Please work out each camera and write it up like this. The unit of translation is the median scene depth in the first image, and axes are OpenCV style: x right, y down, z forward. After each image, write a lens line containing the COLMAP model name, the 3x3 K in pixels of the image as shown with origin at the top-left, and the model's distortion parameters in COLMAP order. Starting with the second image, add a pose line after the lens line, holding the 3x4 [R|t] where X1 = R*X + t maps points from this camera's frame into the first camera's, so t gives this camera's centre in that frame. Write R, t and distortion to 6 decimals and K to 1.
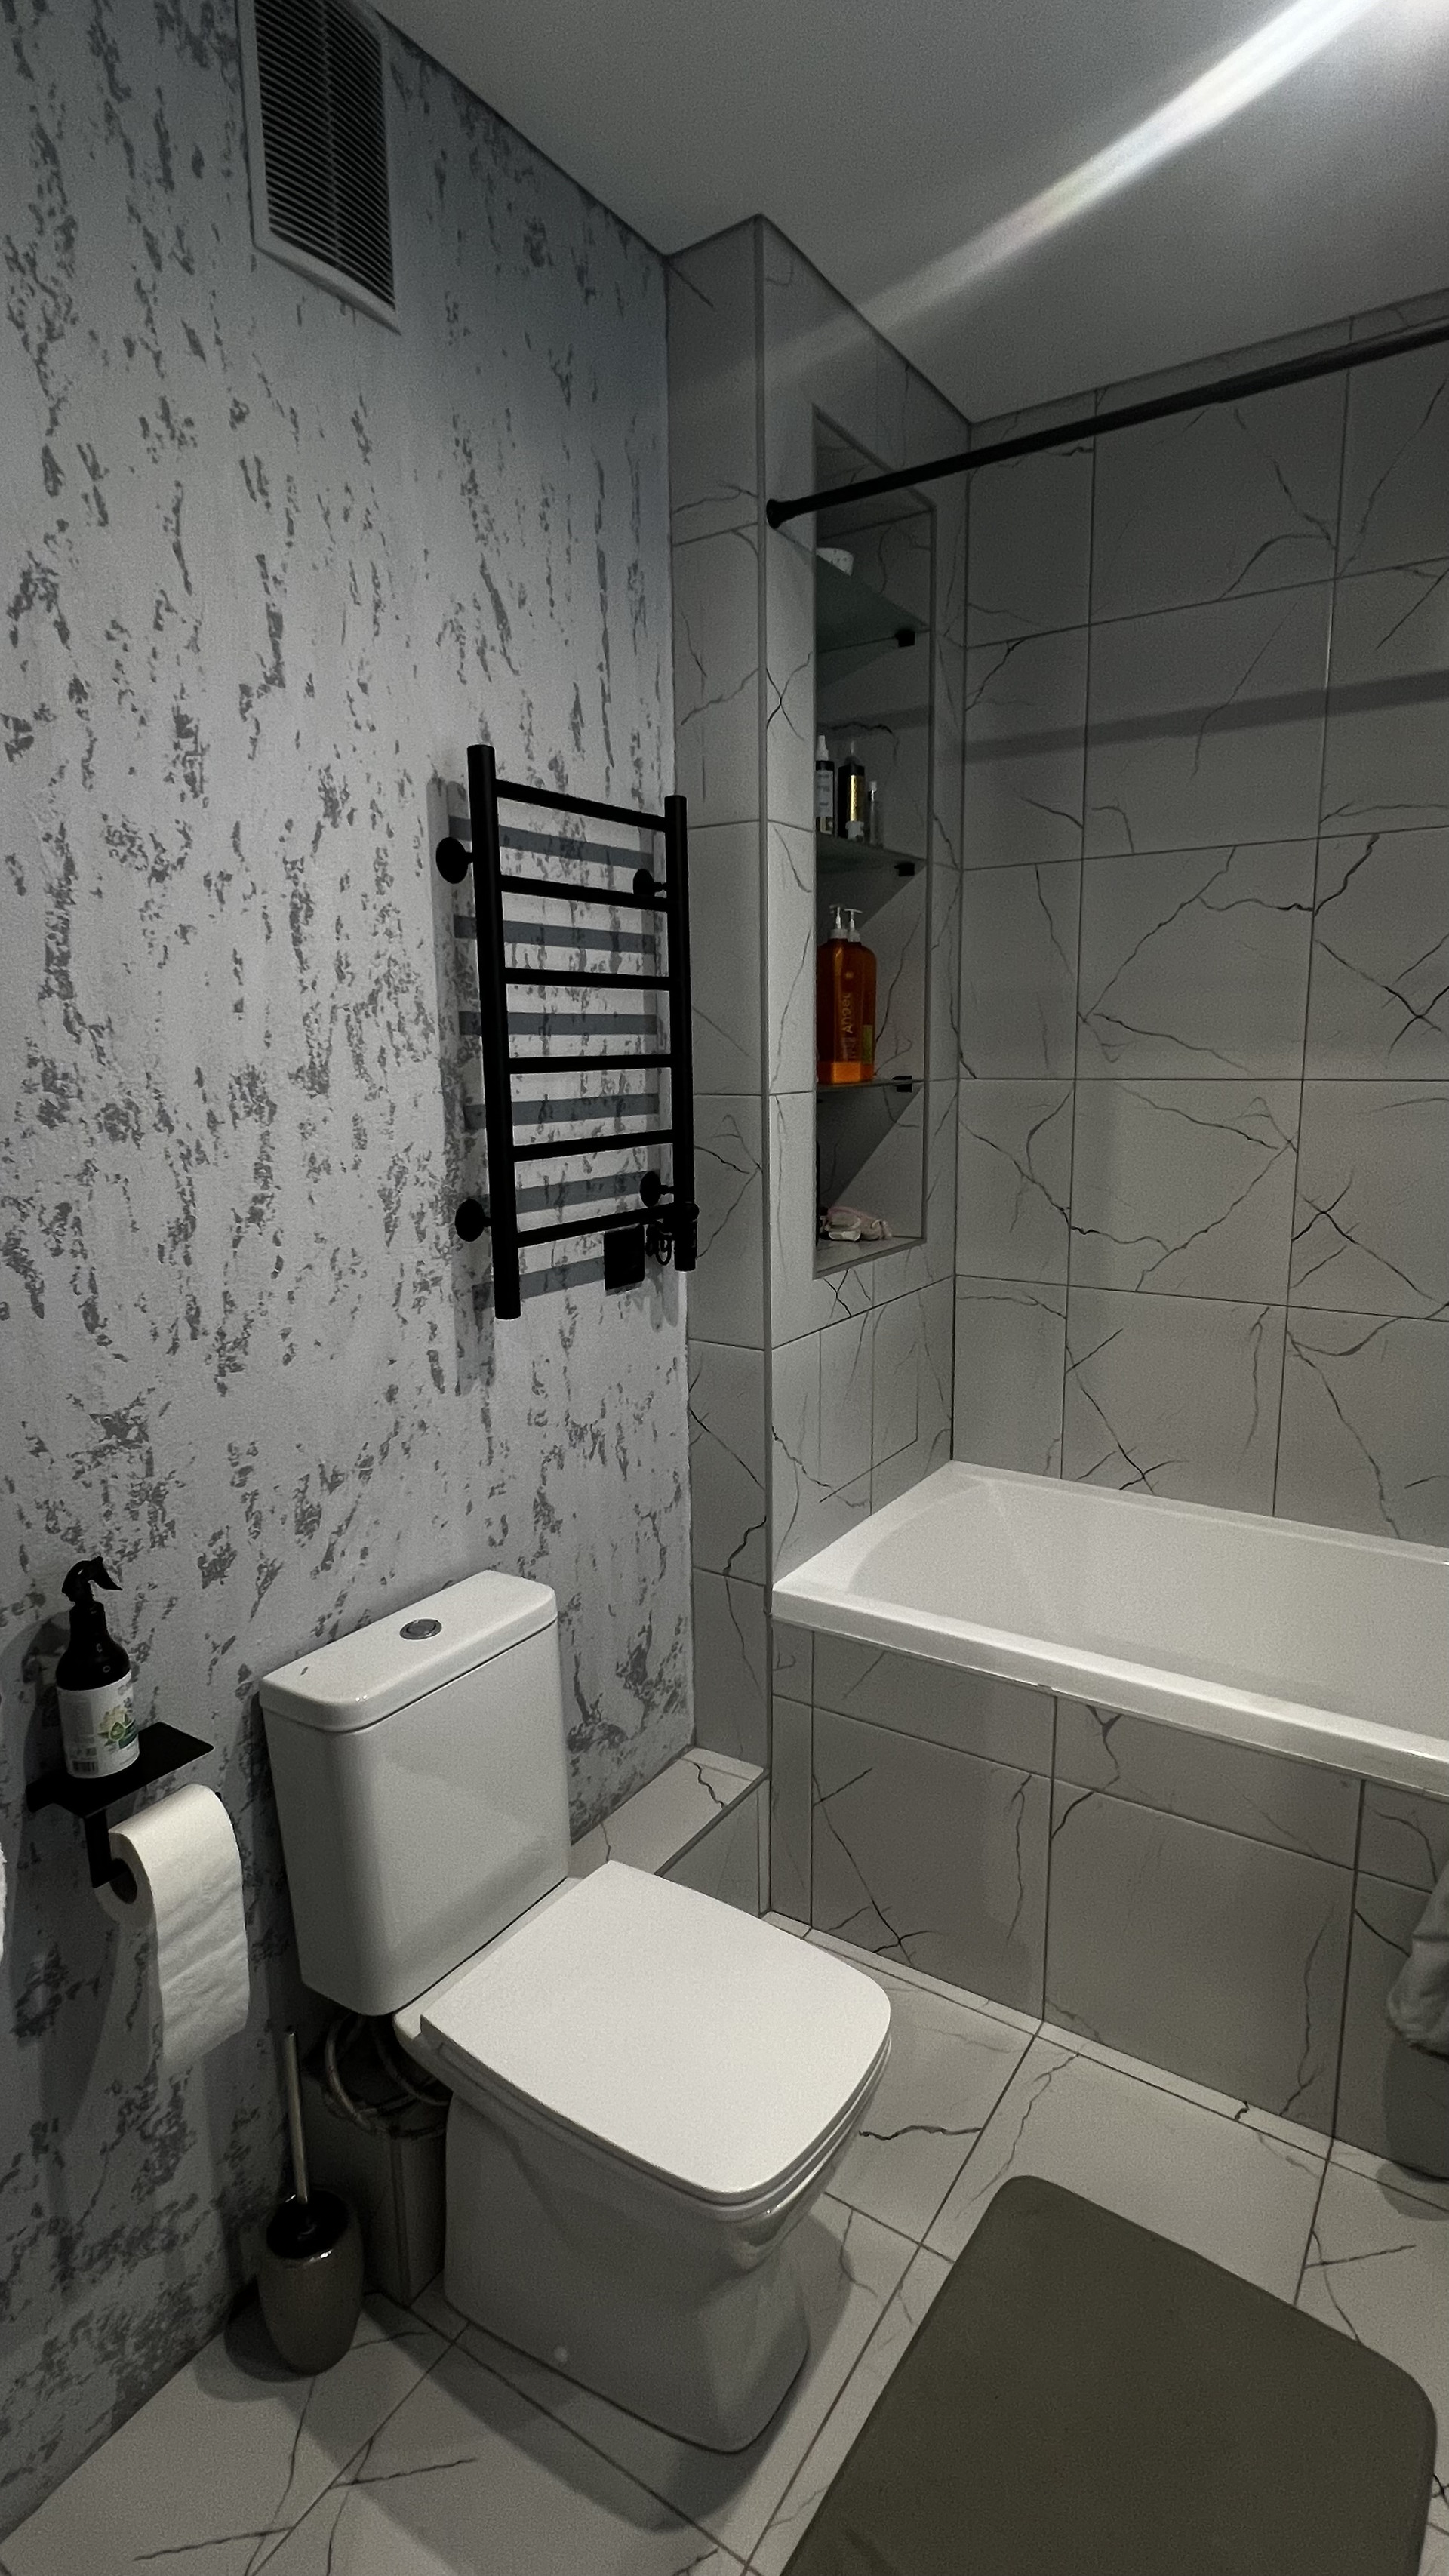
lens RADIAL K [[1279.7, 0, 727.0], [0, 1279.7, 1287.5], [0, 0, 1]] dist [-0.004741, 0.001636]
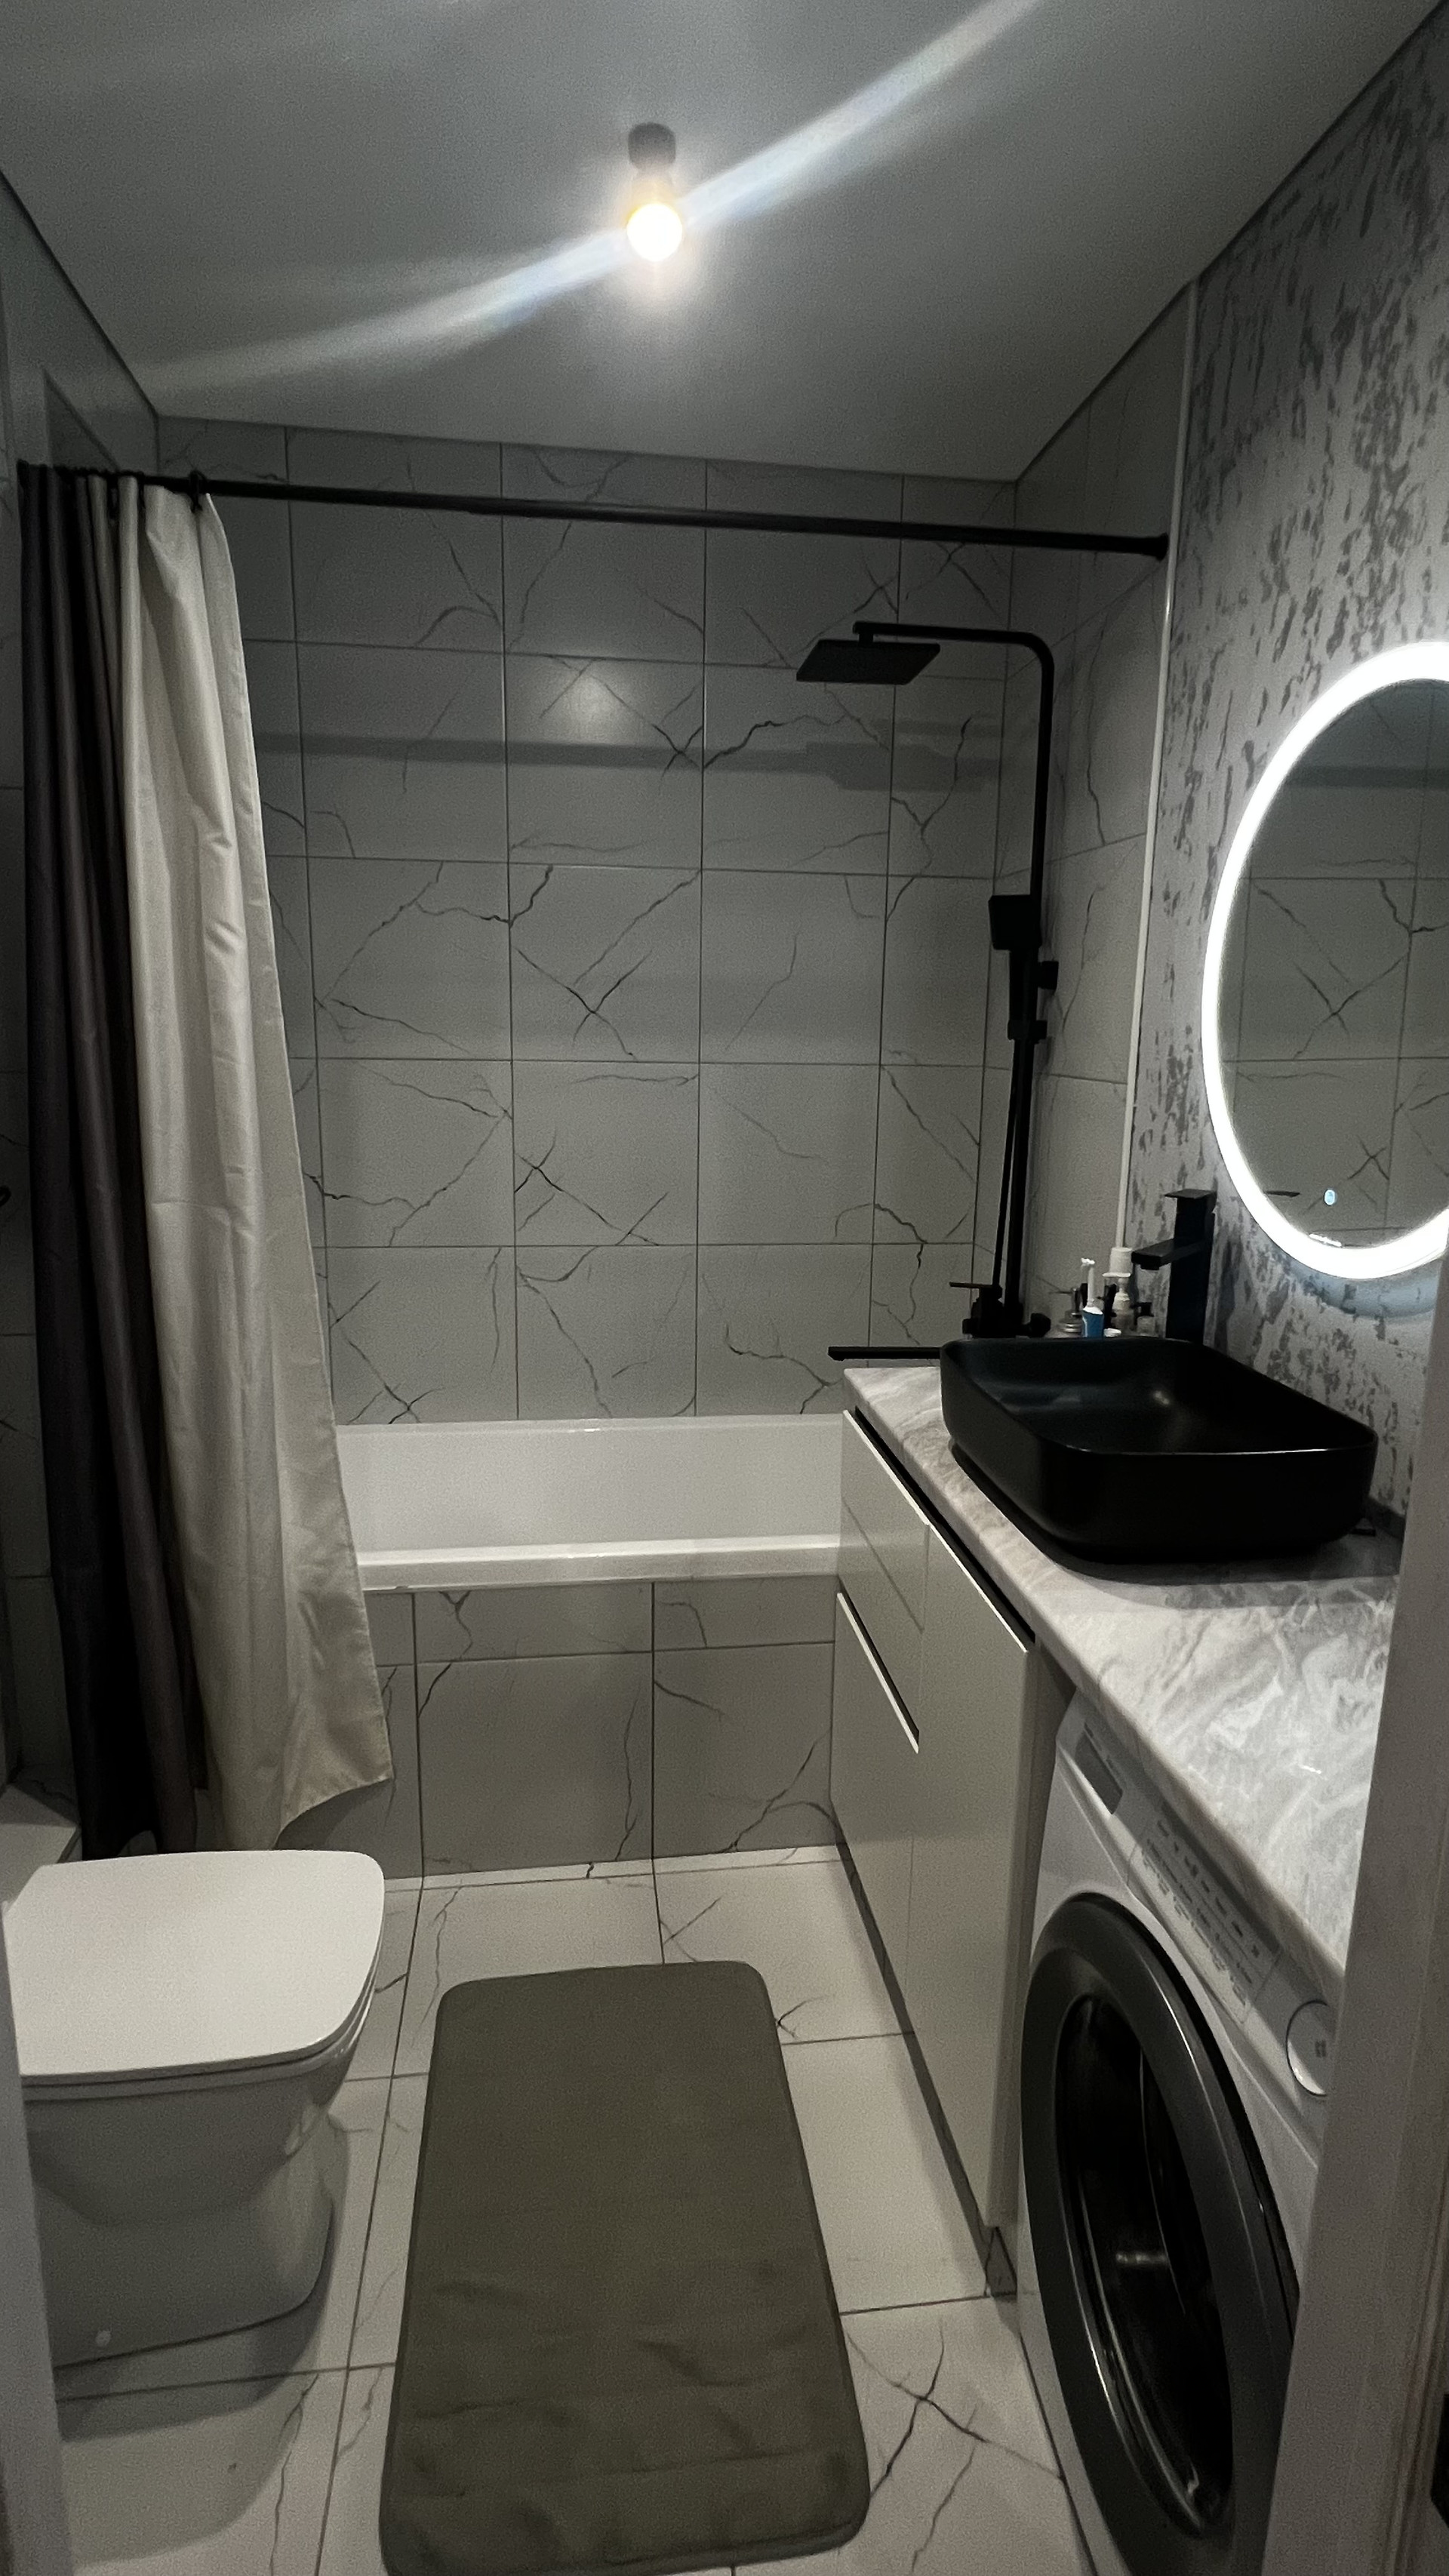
lens RADIAL K [[1279.7, 0, 713.4], [0, 1279.7, 1295.5], [0, 0, 1]] dist [-0.004741, 0.001636]
pose [[0.759024, -0.110682, 0.641586, -0.248609], [0.097587, 0.993652, 0.055968, 0.013523], [-0.643708, 0.020129, 0.765007, -0.067433]]
